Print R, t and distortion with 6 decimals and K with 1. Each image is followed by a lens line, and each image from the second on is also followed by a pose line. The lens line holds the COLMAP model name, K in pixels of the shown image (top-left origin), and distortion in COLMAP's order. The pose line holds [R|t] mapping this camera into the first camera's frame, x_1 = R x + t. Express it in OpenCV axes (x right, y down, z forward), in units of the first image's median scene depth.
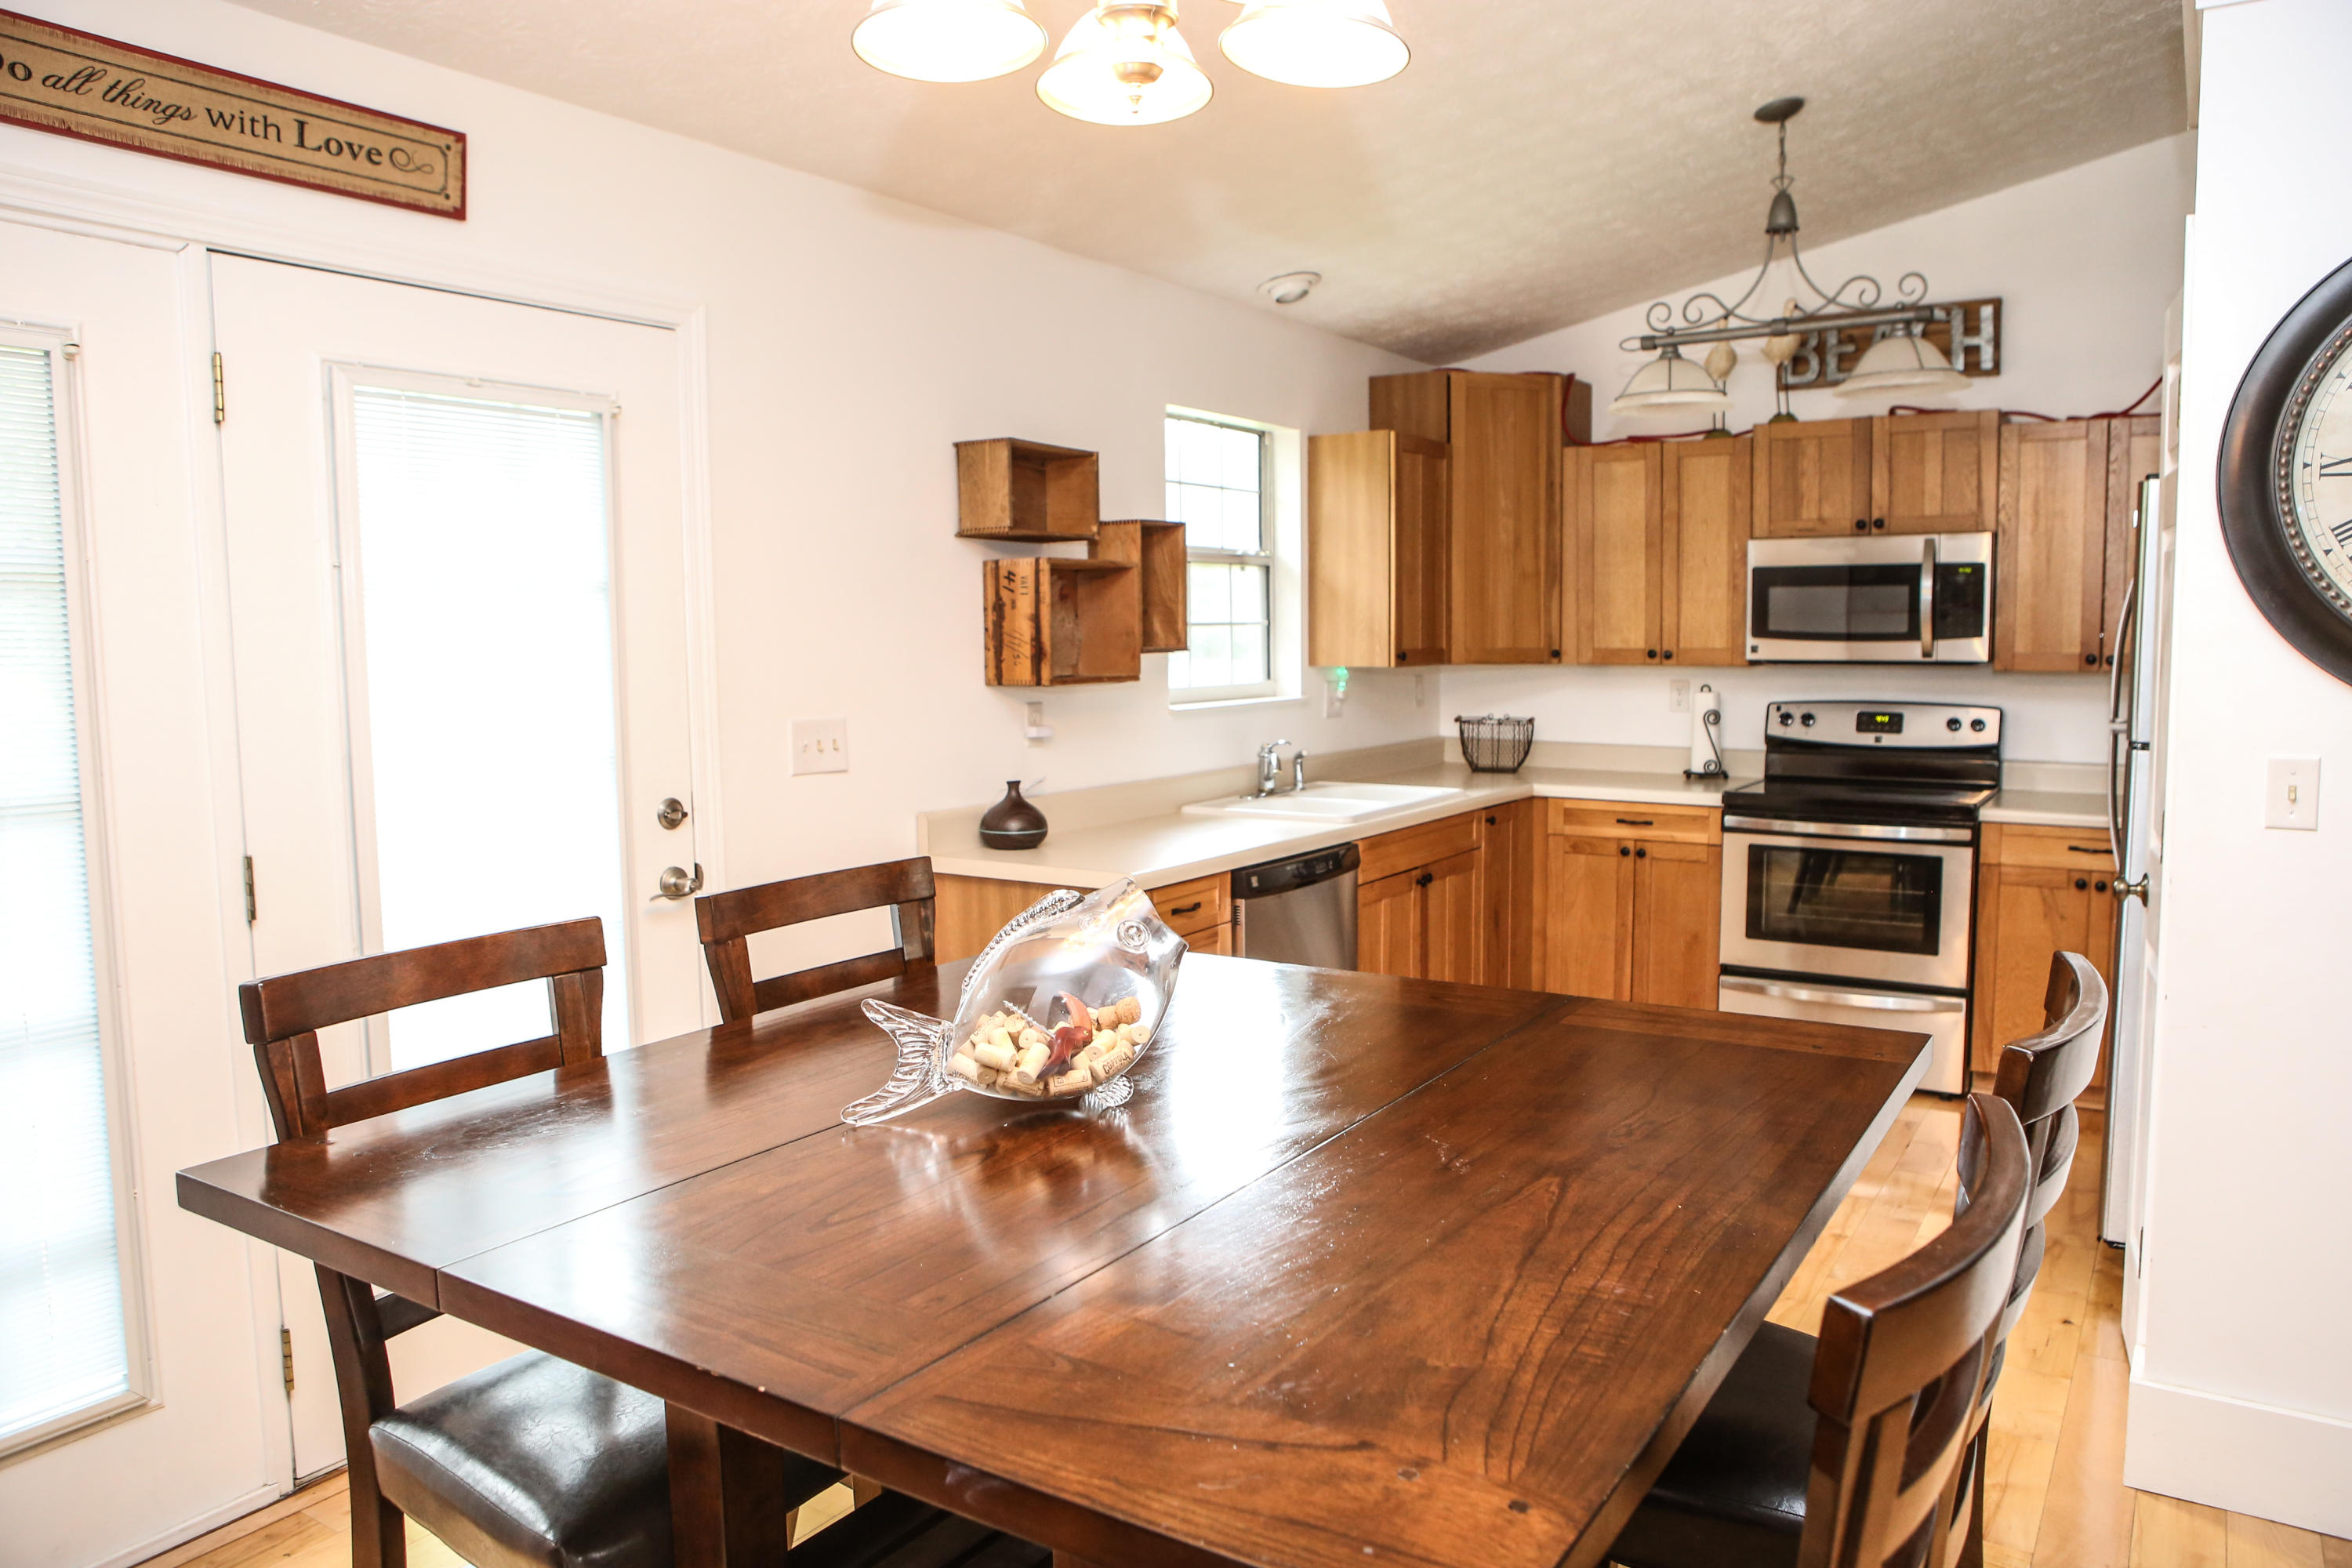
lens RADIAL K [[1627.6, 0, 1193.2], [0, 1627.6, 778.2], [0, 0, 1]] dist [-0.106443, 0.081579]
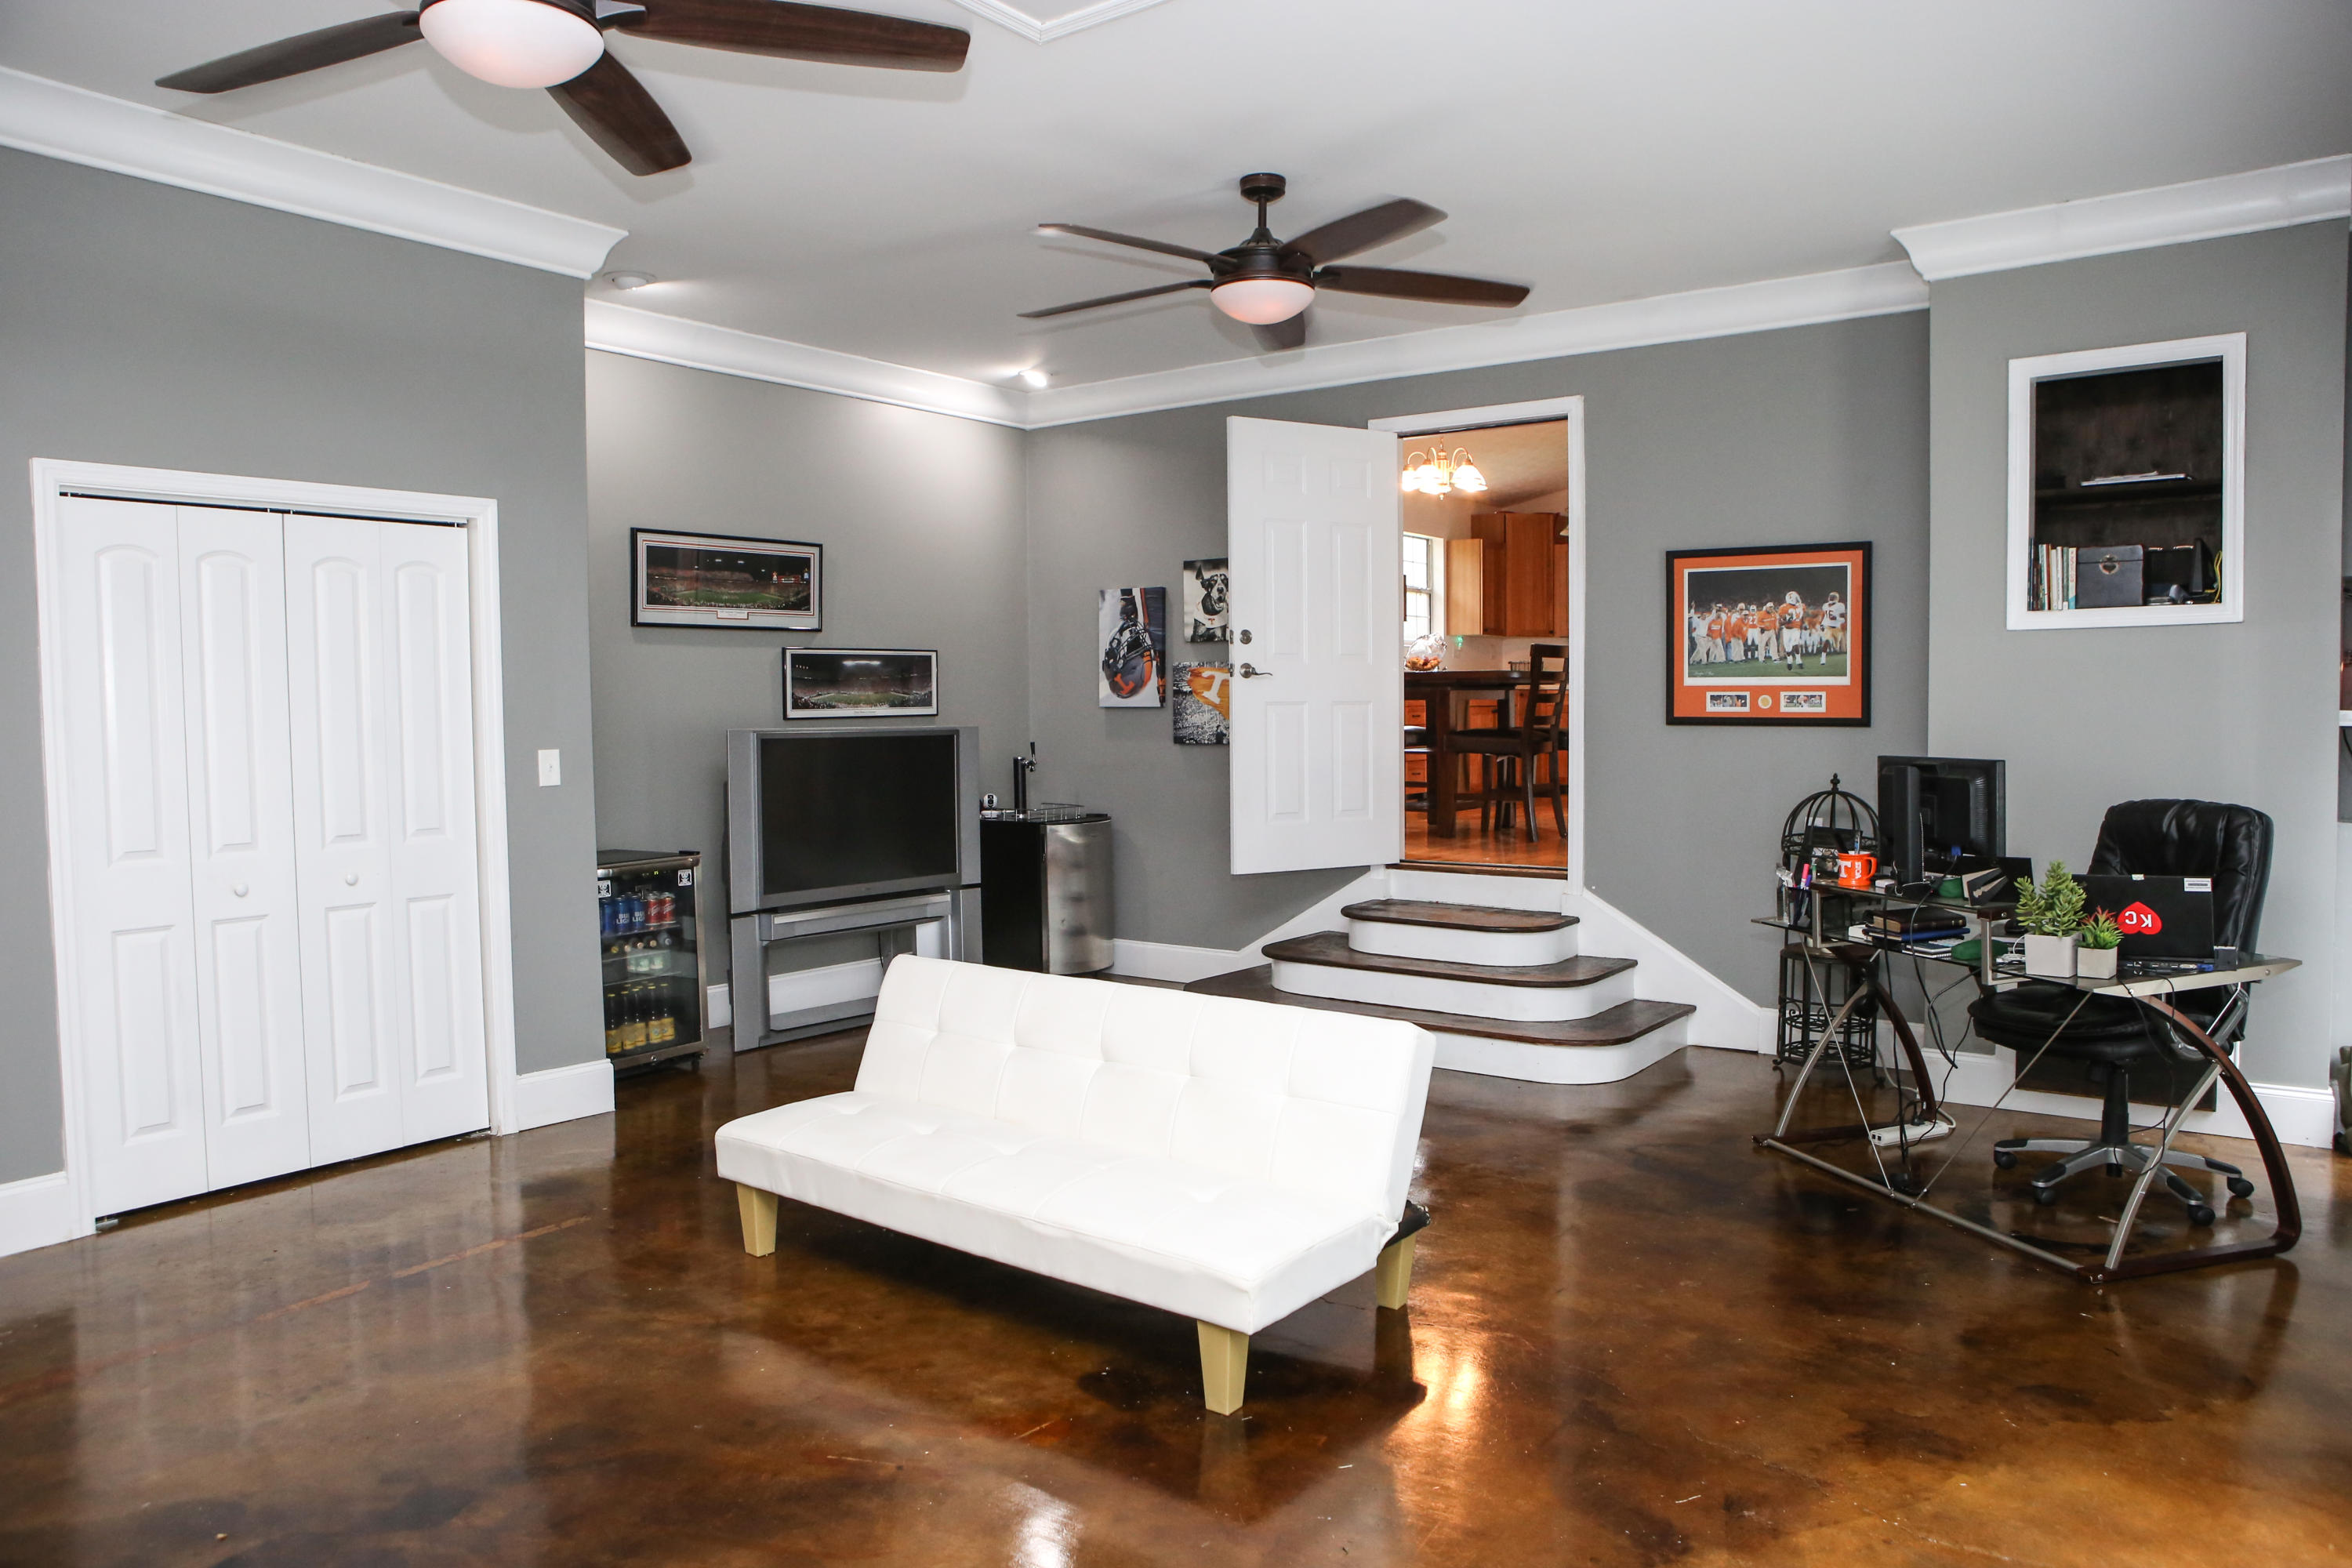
lens RADIAL K [[1627.6, 0, 1193.2], [0, 1627.6, 778.2], [0, 0, 1]] dist [-0.106443, 0.081579]
pose [[0.998276, 0.003526, -0.058590, -0.169269], [-0.006192, 0.998950, -0.045383, 0.263983], [0.058369, 0.045668, 0.997250, -1.465384]]
